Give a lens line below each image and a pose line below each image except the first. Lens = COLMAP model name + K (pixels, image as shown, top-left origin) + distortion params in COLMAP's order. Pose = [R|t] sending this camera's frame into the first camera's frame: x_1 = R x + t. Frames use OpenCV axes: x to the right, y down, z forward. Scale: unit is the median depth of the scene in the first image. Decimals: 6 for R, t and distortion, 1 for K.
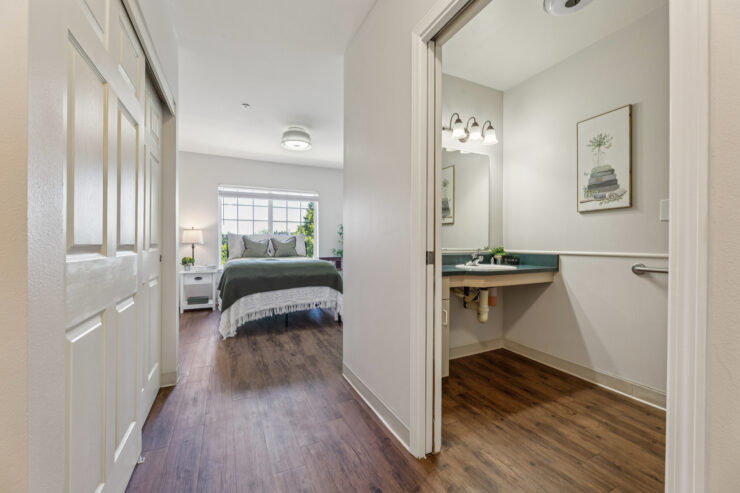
lens RADIAL K [[298.7, 0, 369.1], [0, 298.7, 247.1], [0, 0, 1]] dist [0.000350, 0.000677]
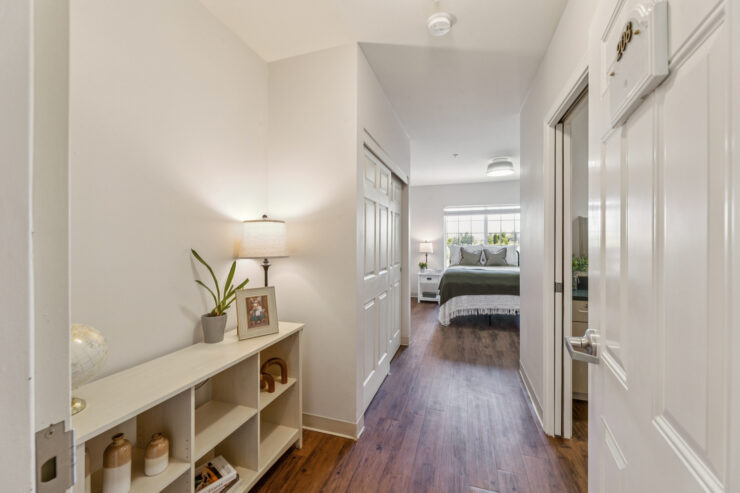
lens RADIAL K [[298.7, 0, 367.2], [0, 298.7, 245.9], [0, 0, 1]] dist [0.000350, 0.000677]
pose [[0.720142, 0.003759, -0.693816, 0.375227], [-0.001782, 0.999992, 0.003568, -0.110332], [0.693824, -0.001333, 0.720143, -0.394653]]
